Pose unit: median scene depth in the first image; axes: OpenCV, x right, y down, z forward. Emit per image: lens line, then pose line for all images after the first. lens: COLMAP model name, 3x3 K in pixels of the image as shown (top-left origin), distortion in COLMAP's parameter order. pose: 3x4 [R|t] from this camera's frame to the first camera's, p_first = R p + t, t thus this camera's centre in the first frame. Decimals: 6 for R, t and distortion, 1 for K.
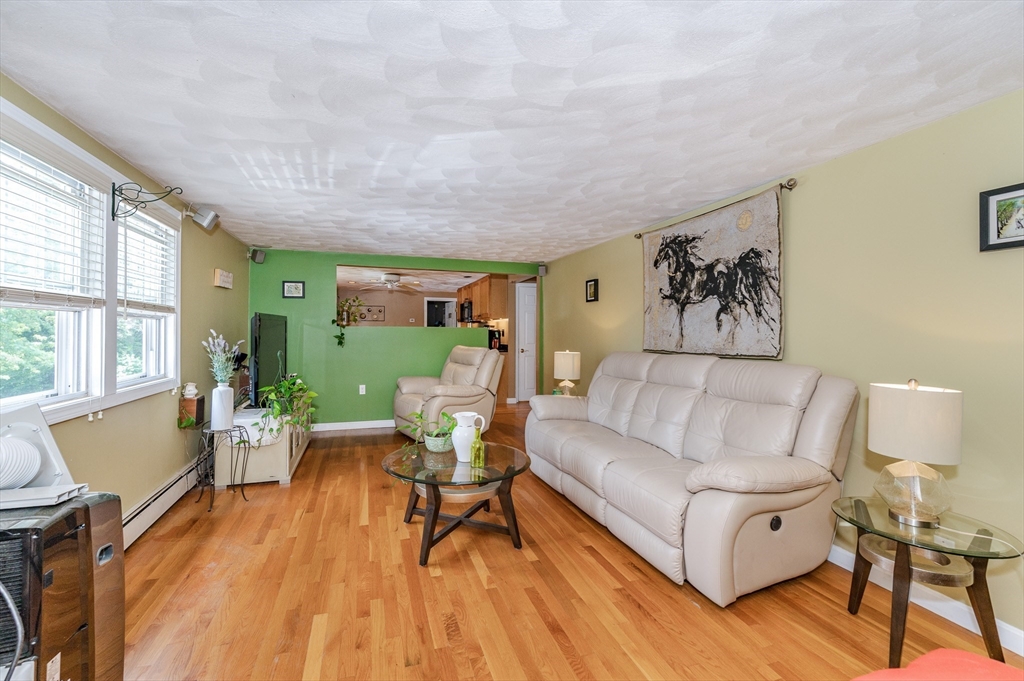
lens RADIAL K [[434.1, 0, 506.1], [0, 434.1, 331.6], [0, 0, 1]] dist [-0.000163, 0.000050]
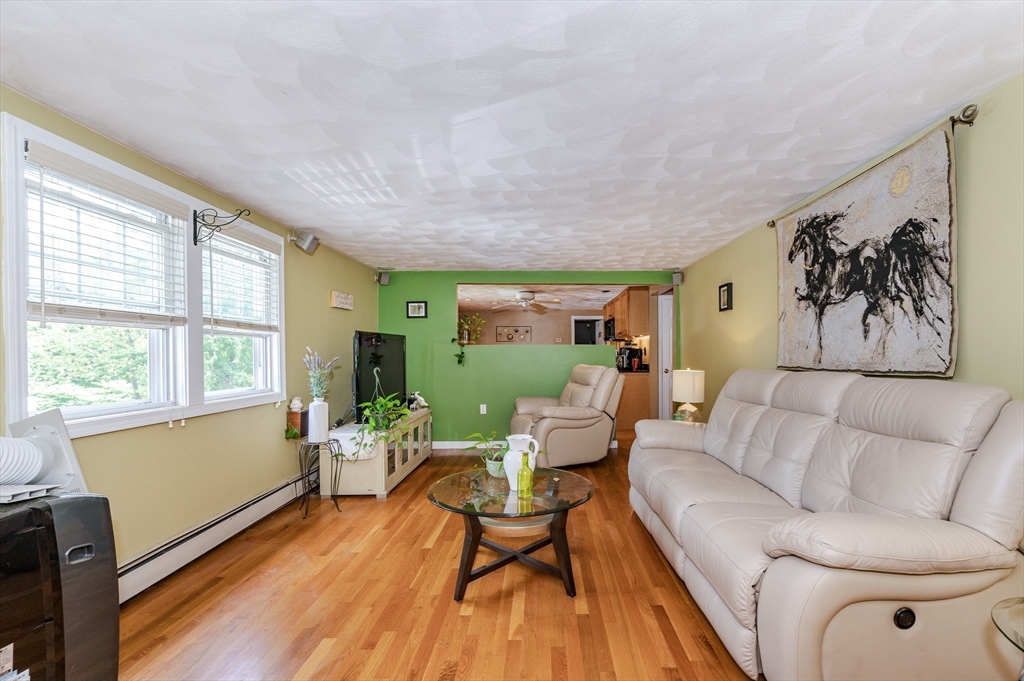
lens RADIAL K [[448.5, 0, 555.0], [0, 448.5, 361.2], [0, 0, 1]] dist [-0.003096, 0.004668]
pose [[0.959282, -0.004944, -0.282408, 0.193579], [0.009696, 0.999834, 0.015429, 0.018702], [0.282285, -0.017539, 0.959170, 0.120769]]
